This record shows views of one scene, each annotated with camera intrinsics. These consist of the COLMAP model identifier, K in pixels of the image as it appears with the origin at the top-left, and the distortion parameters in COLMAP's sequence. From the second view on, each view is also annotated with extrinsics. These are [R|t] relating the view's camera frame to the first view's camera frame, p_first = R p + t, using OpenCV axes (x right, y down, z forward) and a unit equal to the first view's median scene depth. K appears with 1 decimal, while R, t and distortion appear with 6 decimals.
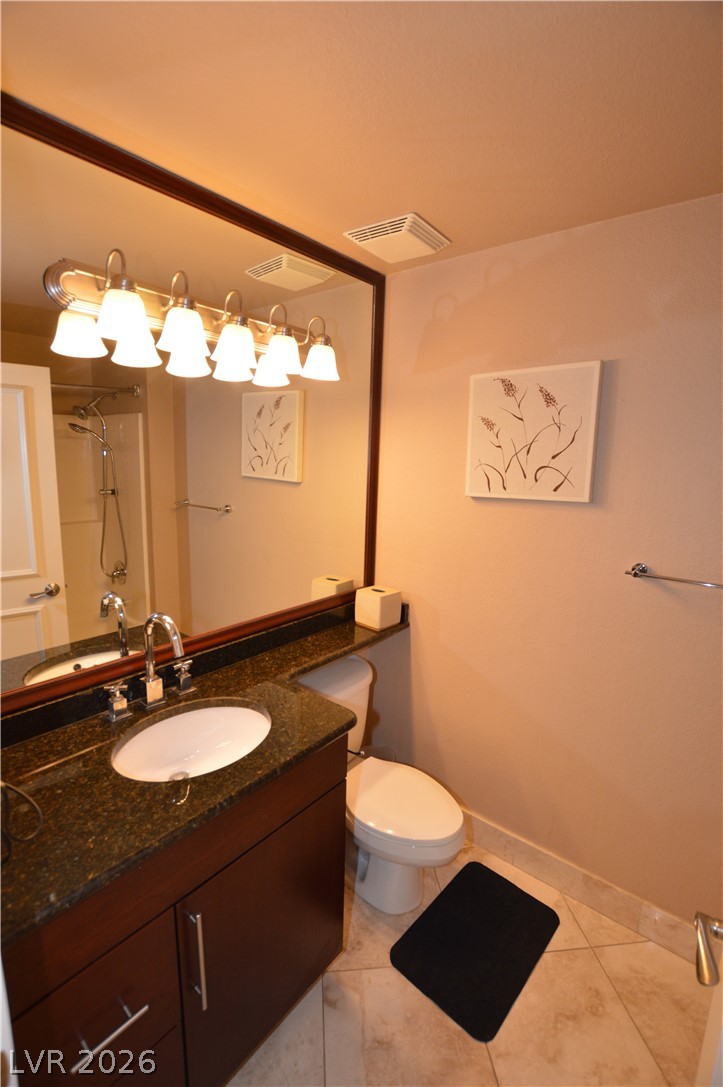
lens RADIAL K [[486.5, 0, 361.3], [0, 486.5, 542.1], [0, 0, 1]] dist [-0.034000, 0.005929]
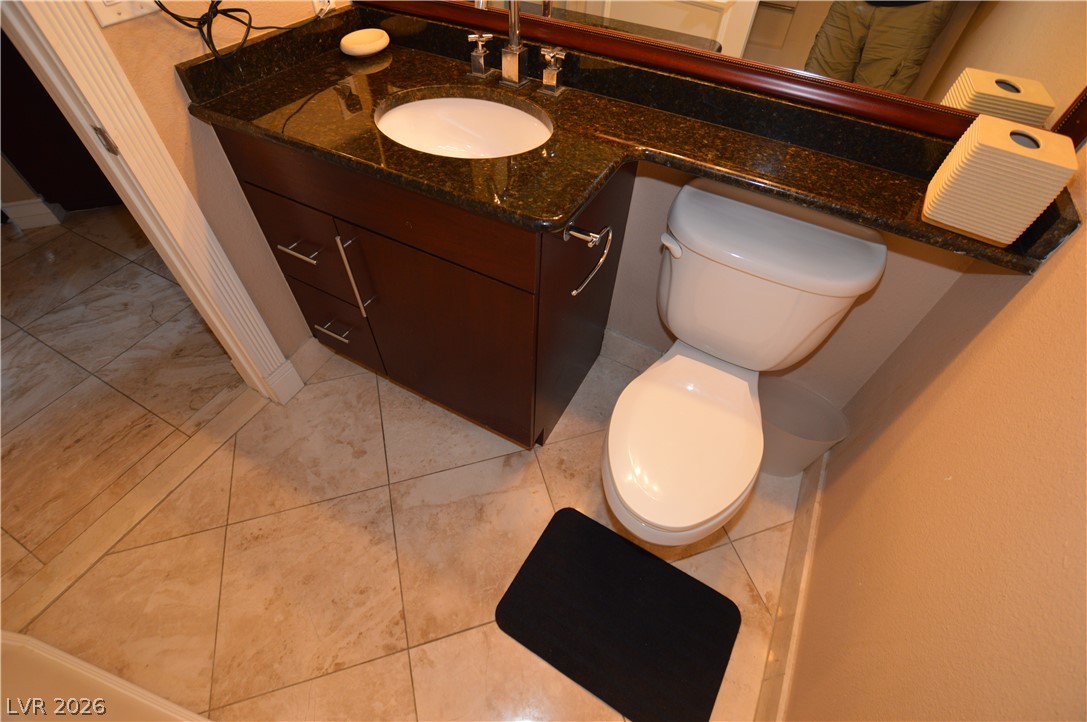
lens RADIAL K [[484.8, 0, 546.9], [0, 484.8, 360.4], [0, 0, 1]] dist [-0.028502, 0.002514]
pose [[0.201603, 0.740101, -0.641566, 0.460474], [-0.204452, 0.672384, 0.711406, 0.043883], [0.957891, -0.012252, 0.286870, 0.757020]]
